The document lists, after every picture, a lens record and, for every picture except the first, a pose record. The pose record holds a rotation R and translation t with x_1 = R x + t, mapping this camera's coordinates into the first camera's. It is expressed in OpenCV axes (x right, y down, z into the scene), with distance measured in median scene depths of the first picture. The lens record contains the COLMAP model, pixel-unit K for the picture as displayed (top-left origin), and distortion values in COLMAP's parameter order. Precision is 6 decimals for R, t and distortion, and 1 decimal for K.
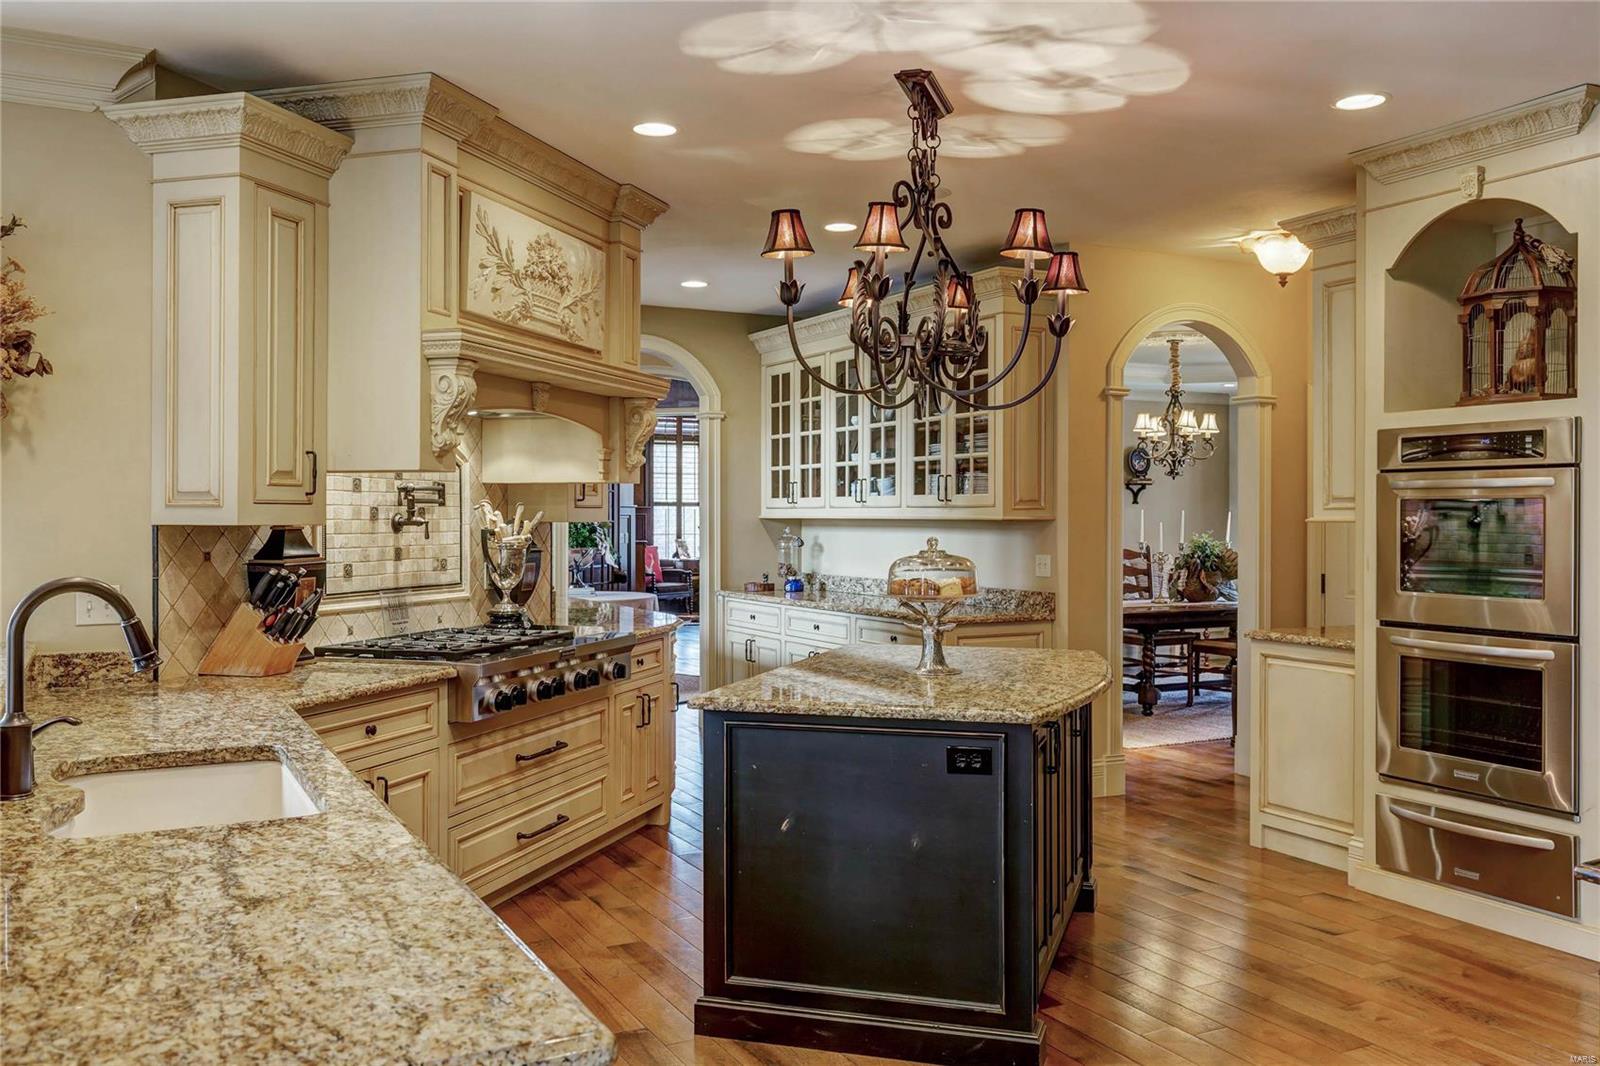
lens RADIAL K [[1341.5, 0, 801.0], [0, 1341.5, 526.4], [0, 0, 1]] dist [-0.000743, 0.001142]
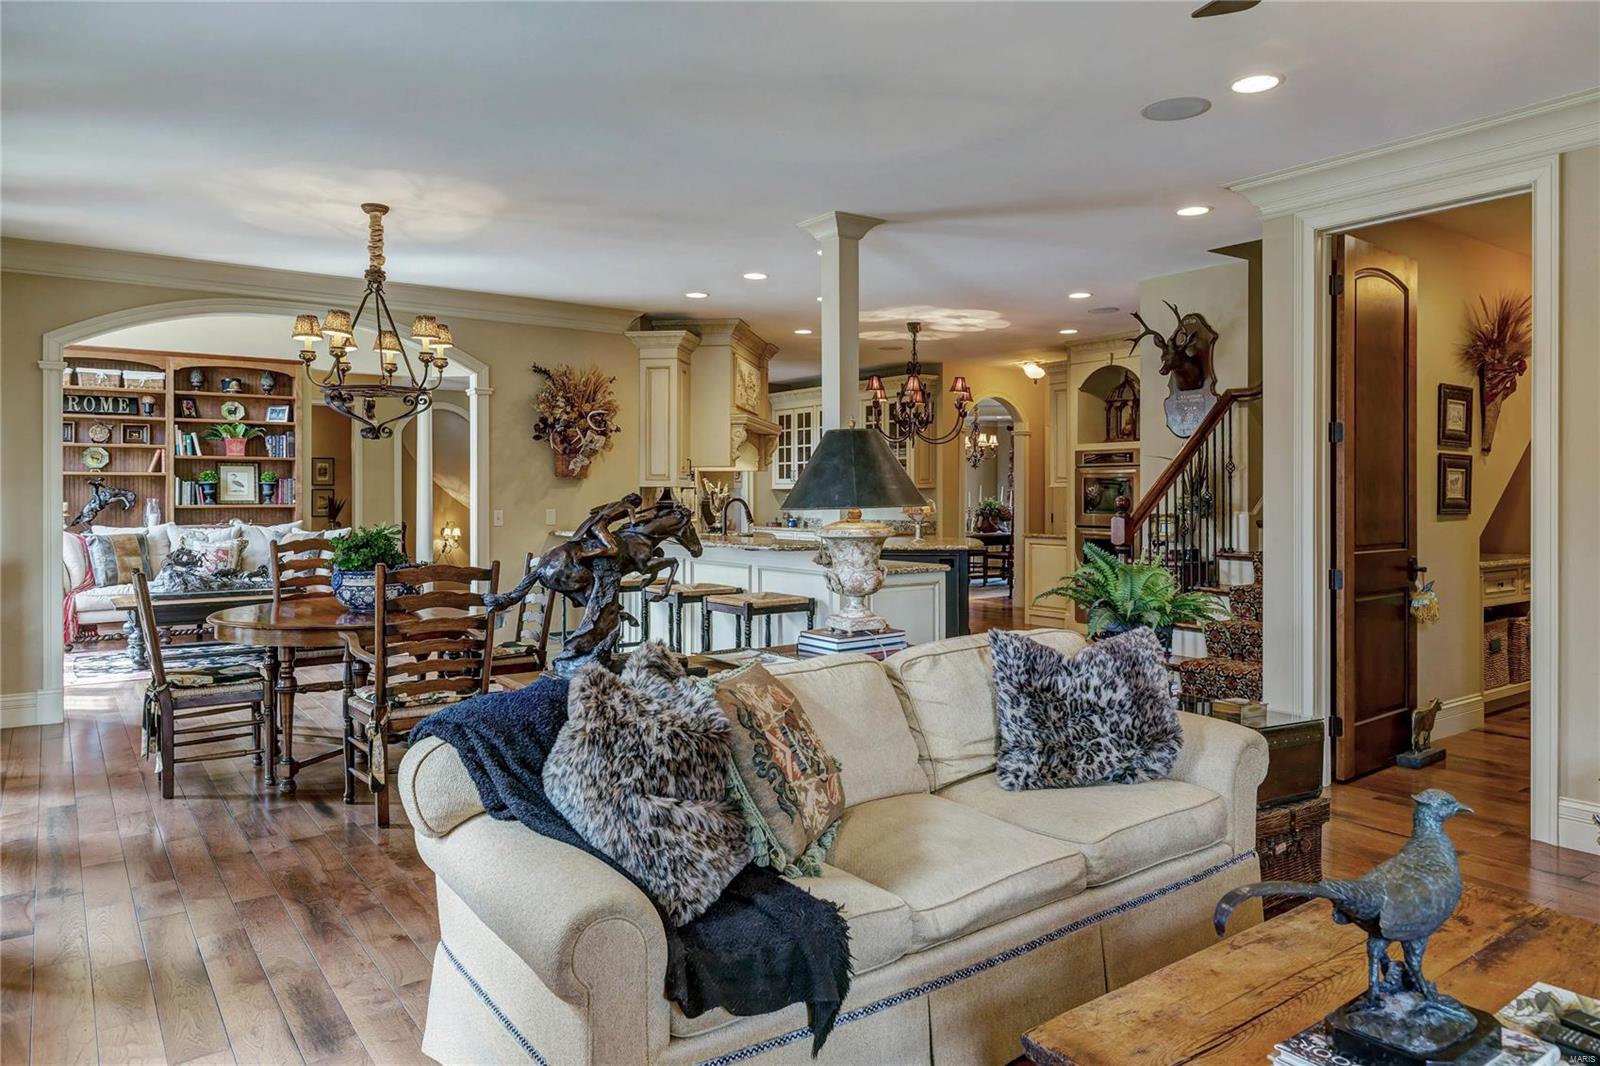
lens RADIAL K [[1038.0, 0, 799.0], [0, 1038.0, 493.9], [0, 0, 1]] dist [-0.000302, 0.000228]
pose [[0.989682, -0.001674, 0.143268, -0.250108], [0.002998, 0.999955, -0.009025, 0.017603], [-0.143247, 0.009362, 0.989643, -0.588115]]
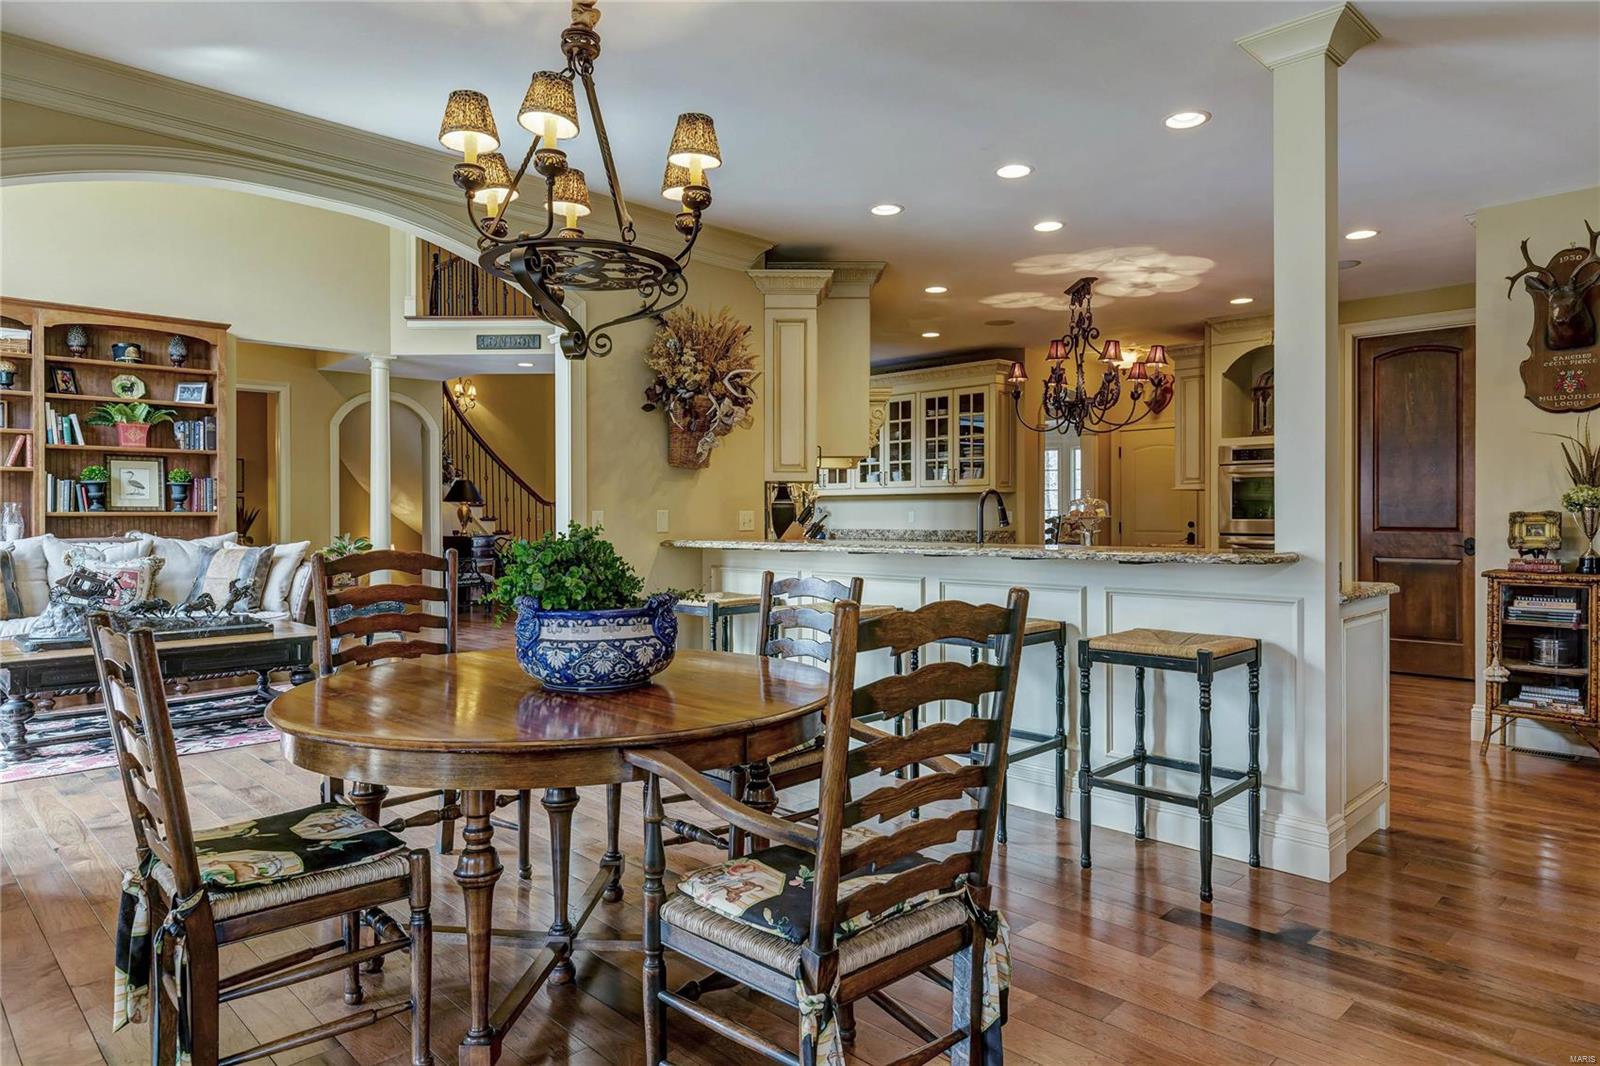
lens RADIAL K [[972.9, 0, 805.4], [0, 972.9, 516.6], [0, 0, 1]] dist [0.001529, -0.000714]
pose [[0.955391, -0.003293, 0.295326, -0.456911], [0.005145, 0.999972, -0.005493, 0.031985], [-0.295300, 0.006767, 0.955381, -0.209613]]
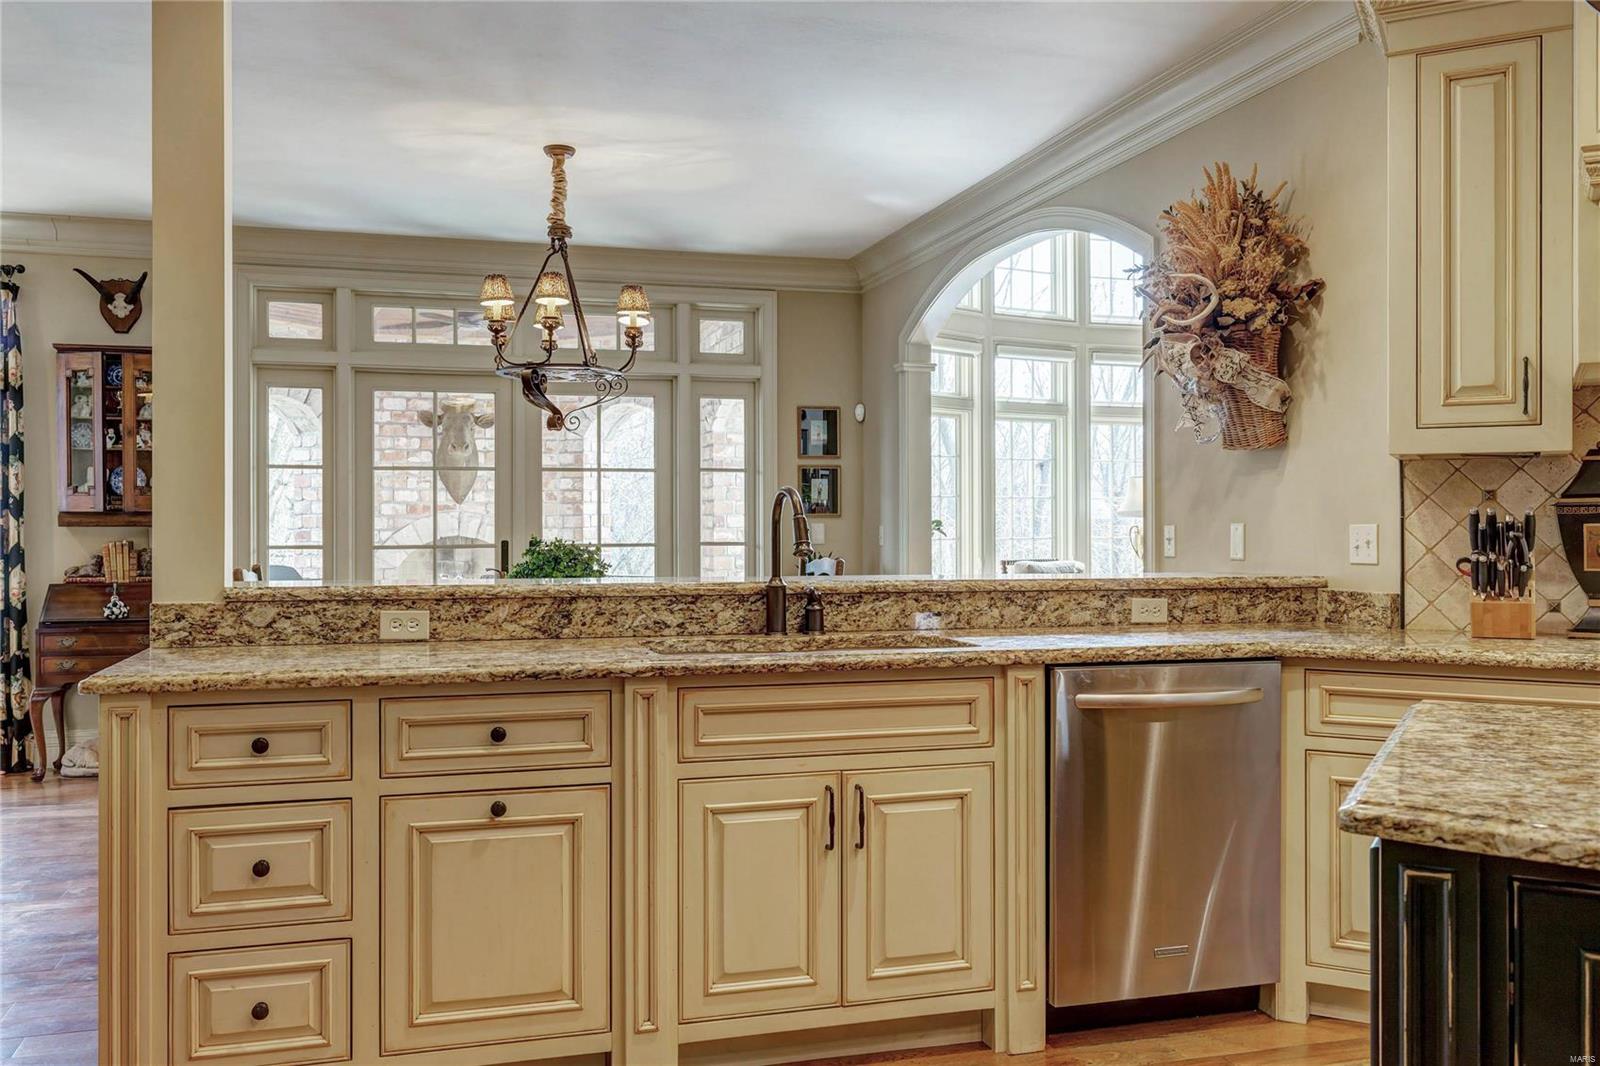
lens RADIAL K [[1341.5, 0, 801.0], [0, 1341.5, 526.4], [0, 0, 1]] dist [-0.000743, 0.001142]
pose [[-0.192689, -0.001526, -0.981259, 0.271763], [-0.008442, 0.999964, 0.000102, 0.026040], [0.981224, 0.008303, -0.192695, 0.415395]]
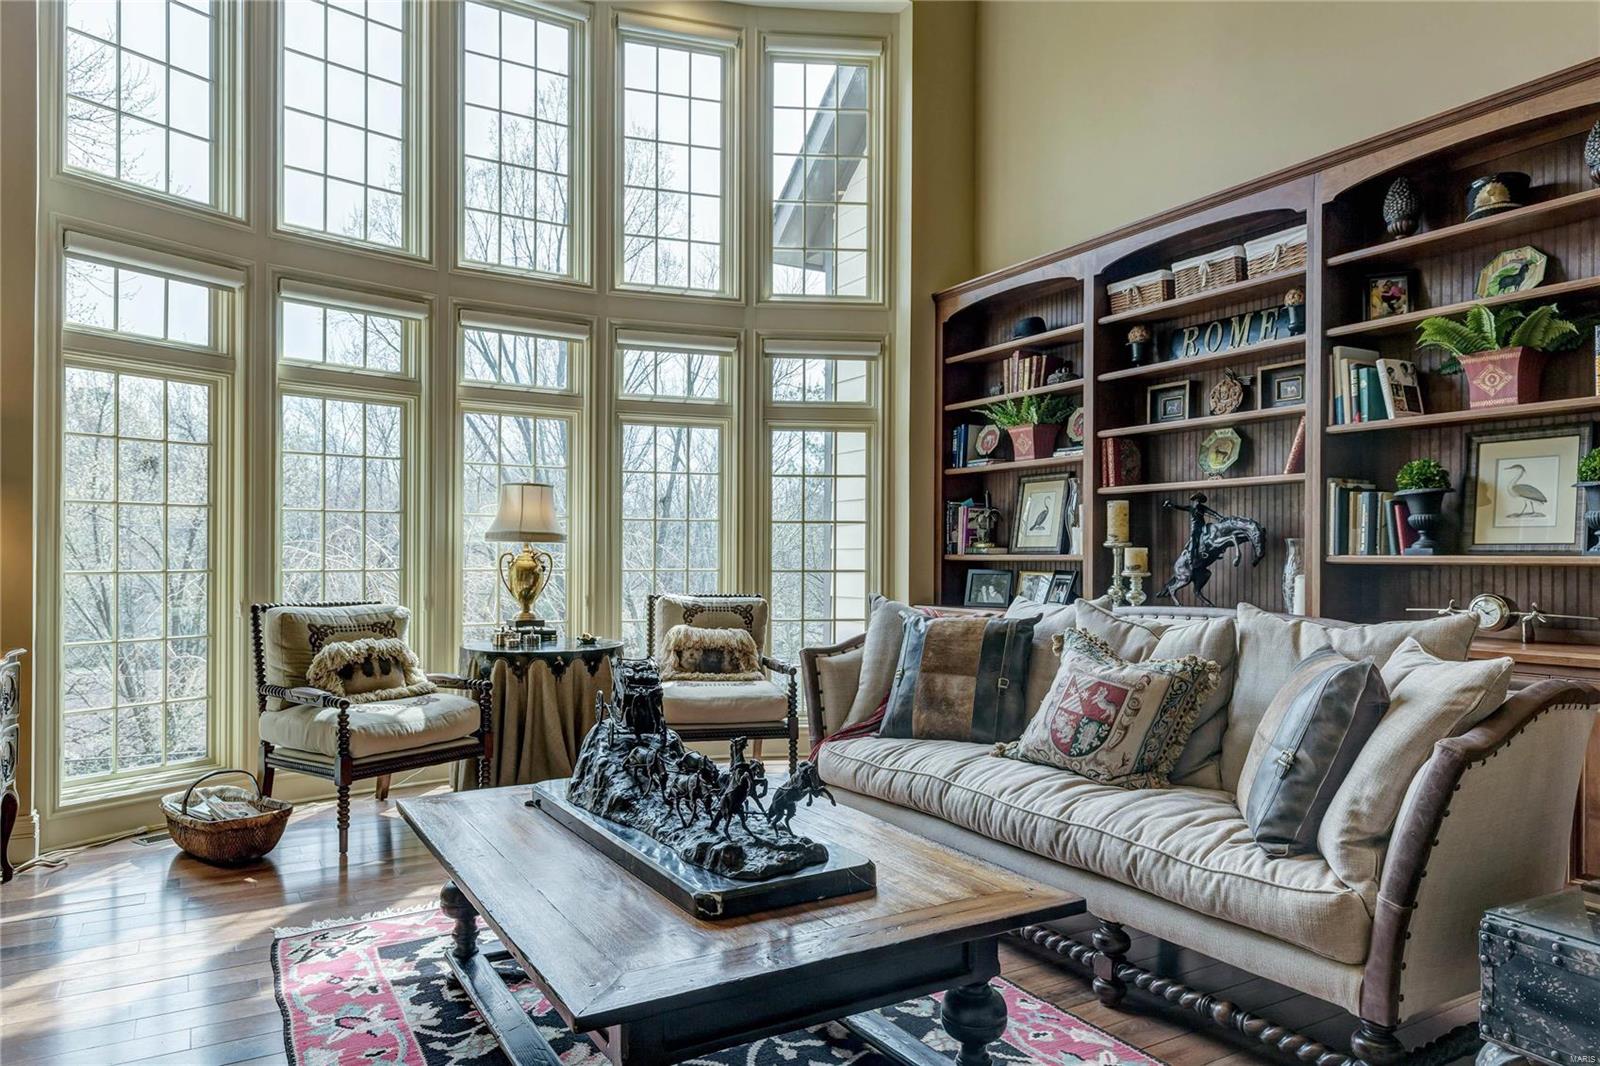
lens RADIAL K [[1036.0, 0, 805.0], [0, 1036.0, 557.8], [0, 0, 1]] dist [0.001999, 0.001816]
pose [[0.058504, -0.000046, -0.998287, -0.365259], [-0.016043, 0.999871, -0.000986, 0.024105], [0.998158, 0.016074, 0.058496, 0.654617]]
